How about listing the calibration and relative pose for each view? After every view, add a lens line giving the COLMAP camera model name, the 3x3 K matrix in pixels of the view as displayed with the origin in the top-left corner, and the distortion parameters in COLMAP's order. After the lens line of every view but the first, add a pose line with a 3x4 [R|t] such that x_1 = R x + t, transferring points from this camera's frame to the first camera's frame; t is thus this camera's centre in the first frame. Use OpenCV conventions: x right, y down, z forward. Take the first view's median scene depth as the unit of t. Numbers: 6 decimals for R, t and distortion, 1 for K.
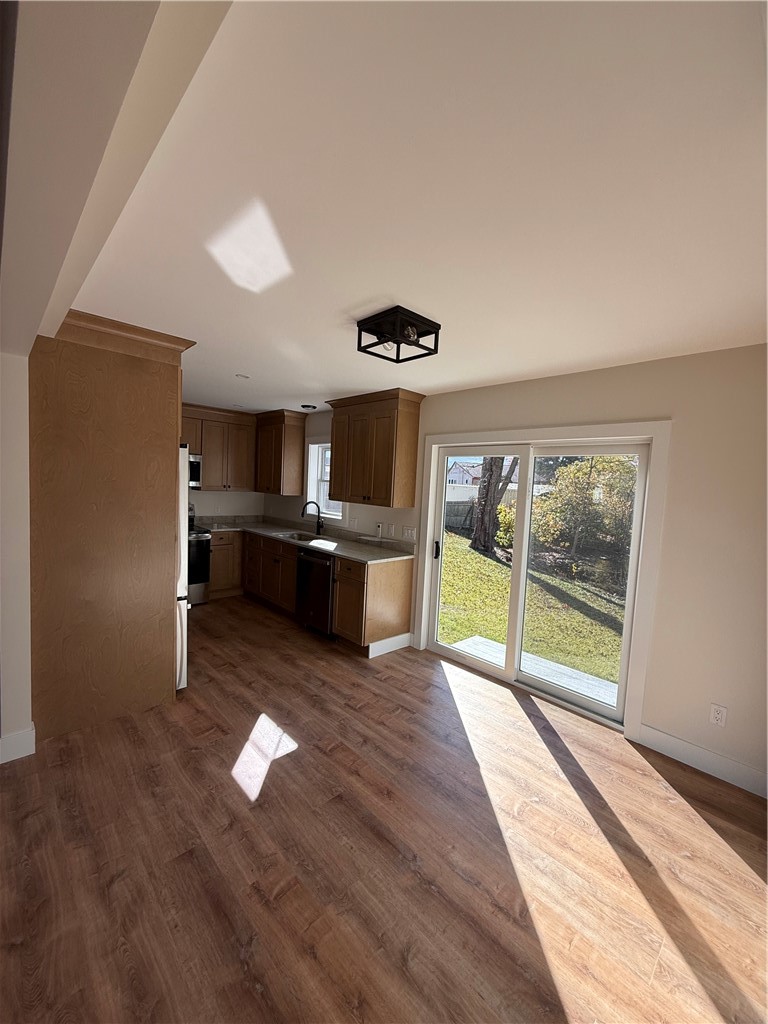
lens RADIAL K [[407.7, 0, 382.5], [0, 407.7, 510.2], [0, 0, 1]] dist [-0.000090, 0.000347]
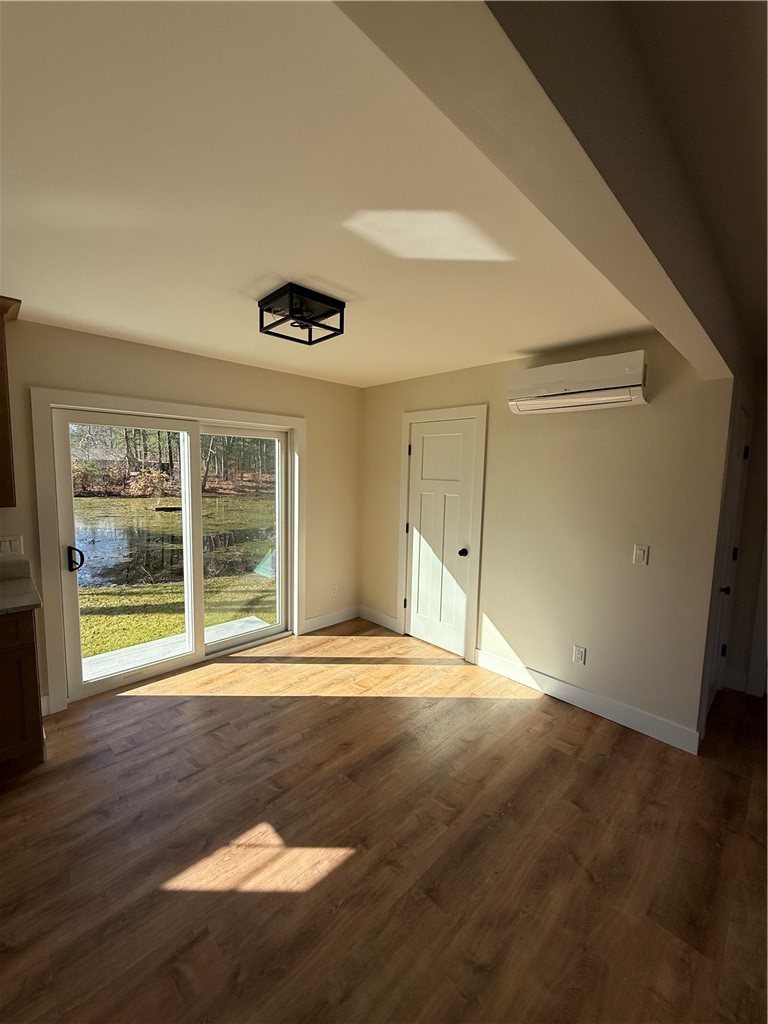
lens RADIAL K [[407.7, 0, 381.9], [0, 407.7, 512.5], [0, 0, 1]] dist [-0.000090, 0.000347]
pose [[-0.000157, -0.156907, 0.987613, -0.982911], [0.047607, 0.986492, 0.156736, -0.116360], [-0.998866, 0.047041, 0.007315, 0.839733]]
